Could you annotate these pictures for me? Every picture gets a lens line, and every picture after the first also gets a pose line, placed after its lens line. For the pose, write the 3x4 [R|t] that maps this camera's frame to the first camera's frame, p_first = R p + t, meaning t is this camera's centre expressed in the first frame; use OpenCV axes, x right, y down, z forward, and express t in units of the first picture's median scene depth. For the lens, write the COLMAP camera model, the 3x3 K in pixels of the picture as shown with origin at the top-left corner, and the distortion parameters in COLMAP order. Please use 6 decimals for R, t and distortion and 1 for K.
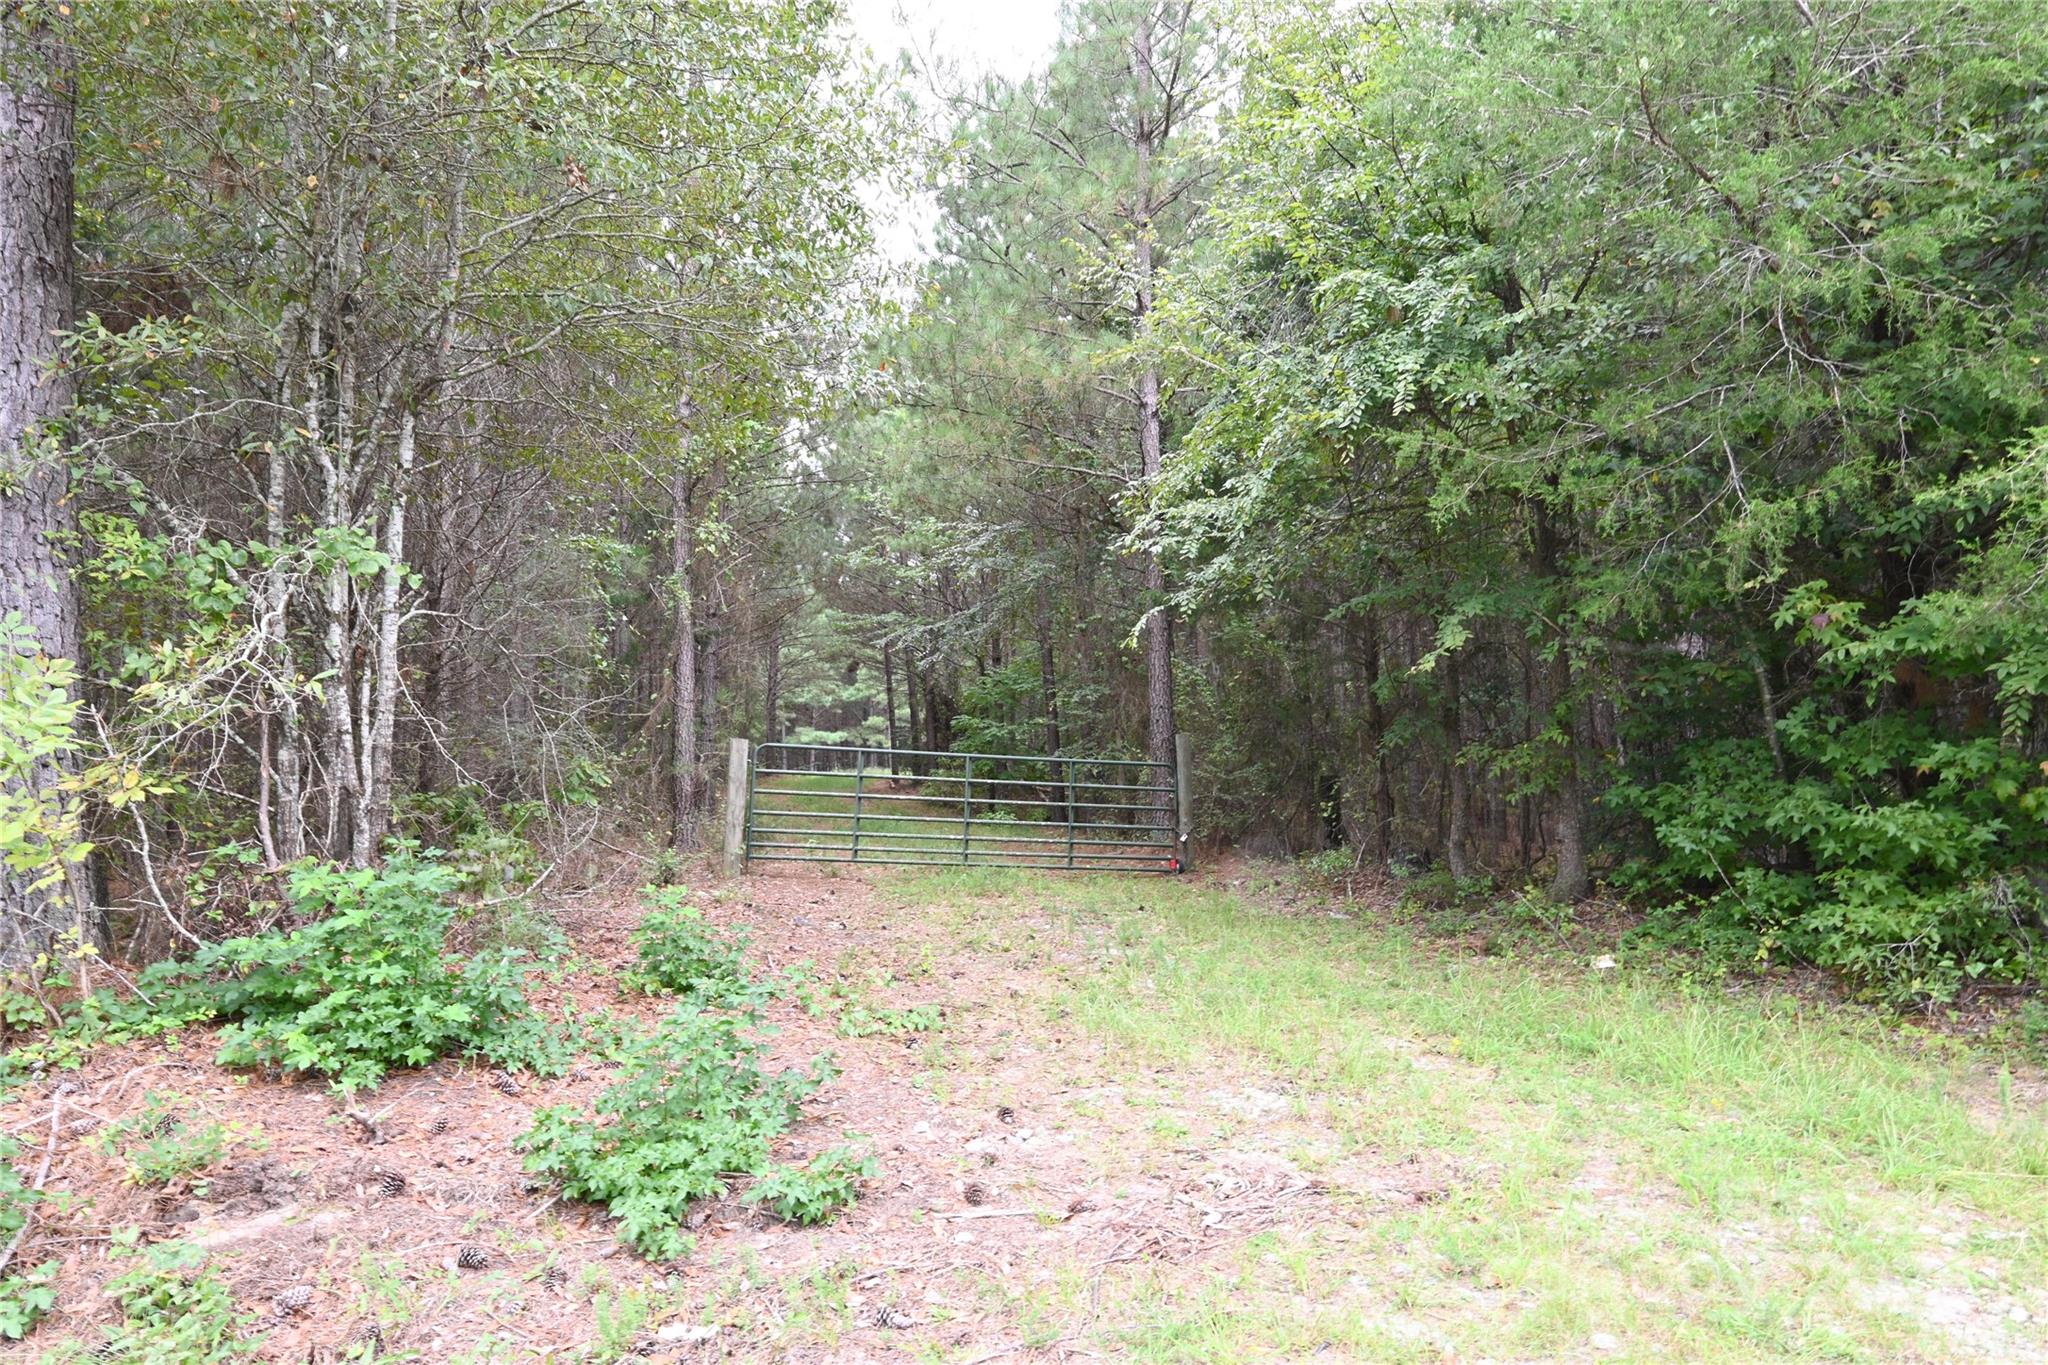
lens RADIAL K [[1240.9, 0, 1036.7], [0, 1240.9, 682.7], [0, 0, 1]] dist [0.002340, 0.000505]
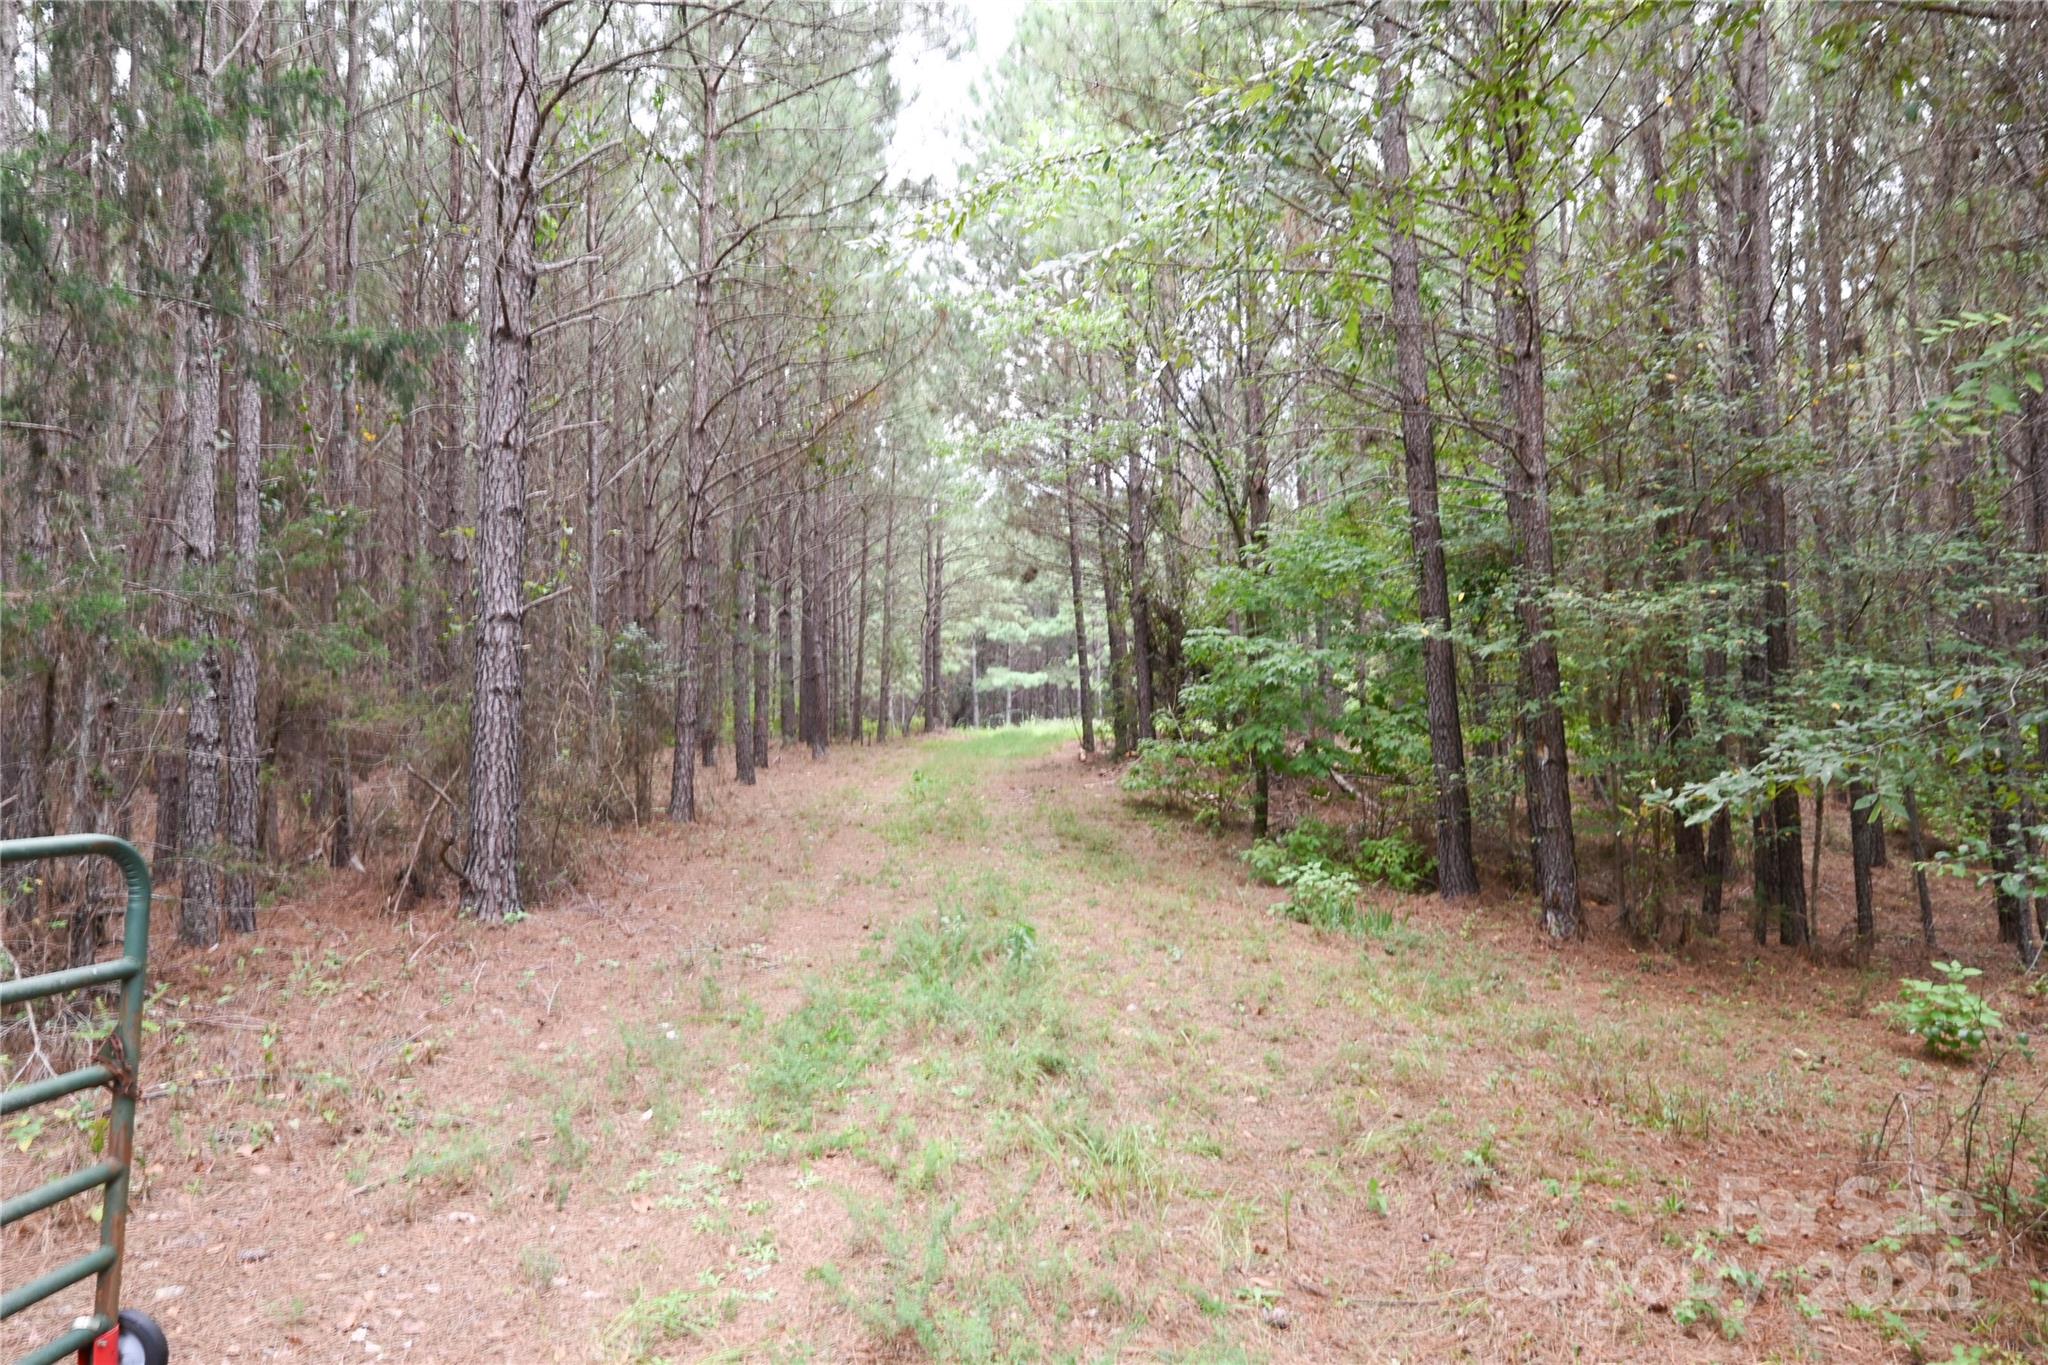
lens RADIAL K [[1240.9, 0, 1036.7], [0, 1240.9, 682.7], [0, 0, 1]] dist [0.002340, 0.000505]
pose [[0.984873, -0.007290, -0.173122, -0.102864], [0.015498, 0.998816, 0.046108, 0.058770], [0.172580, -0.048093, 0.983821, 1.290879]]
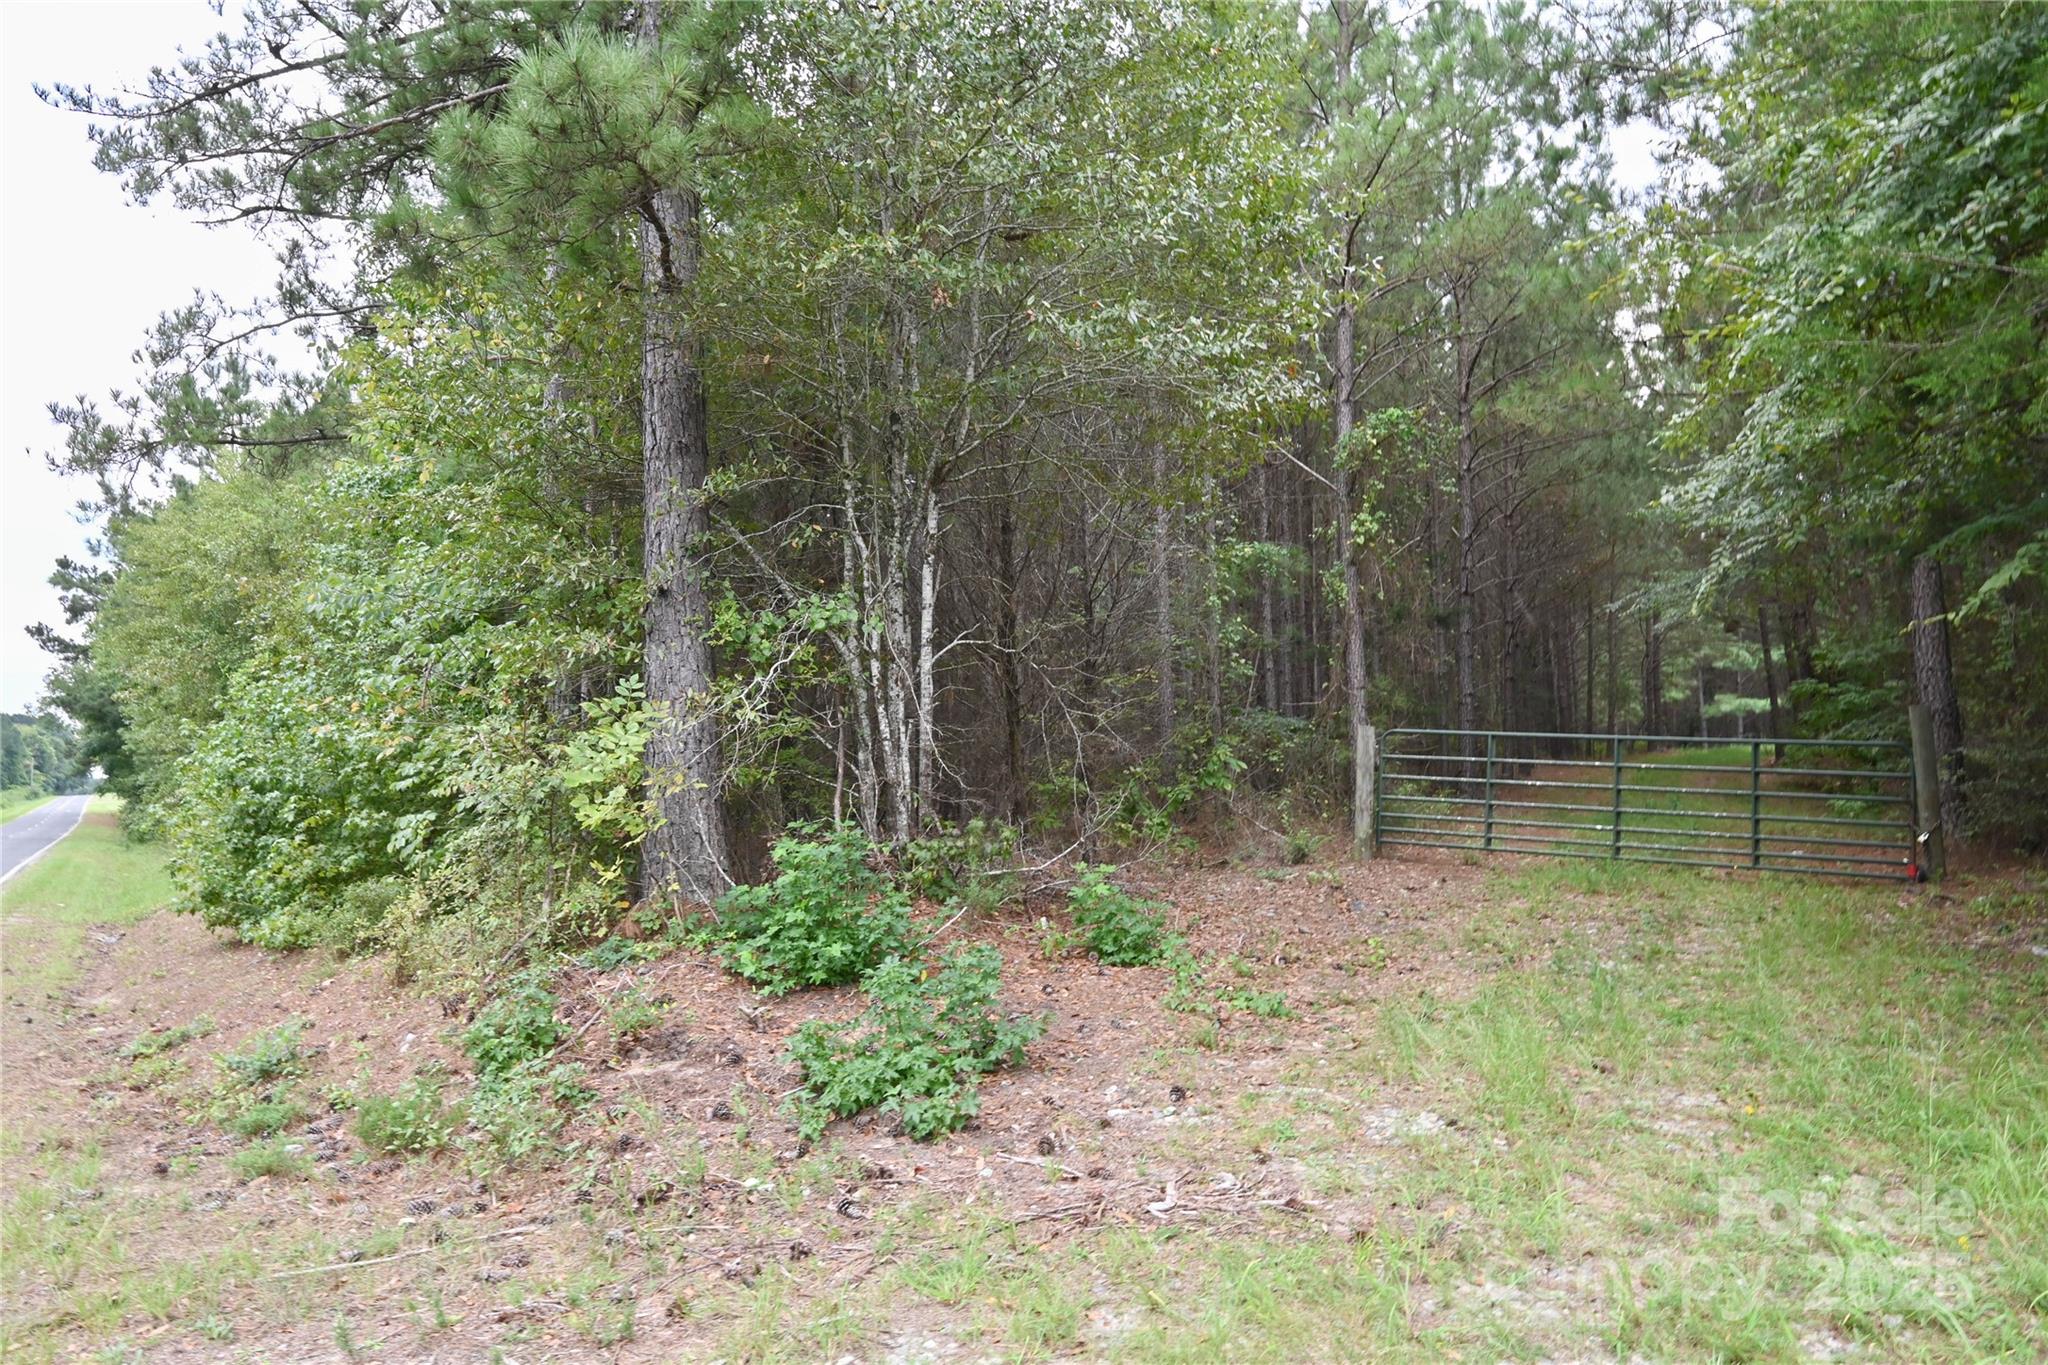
lens RADIAL K [[1240.9, 0, 1036.7], [0, 1240.9, 682.7], [0, 0, 1]] dist [0.002340, 0.000505]
pose [[0.753247, -0.044077, -0.656260, 0.199368], [0.058118, 0.998310, -0.000343, -0.004894], [0.655165, -0.037882, 0.754535, 0.039619]]
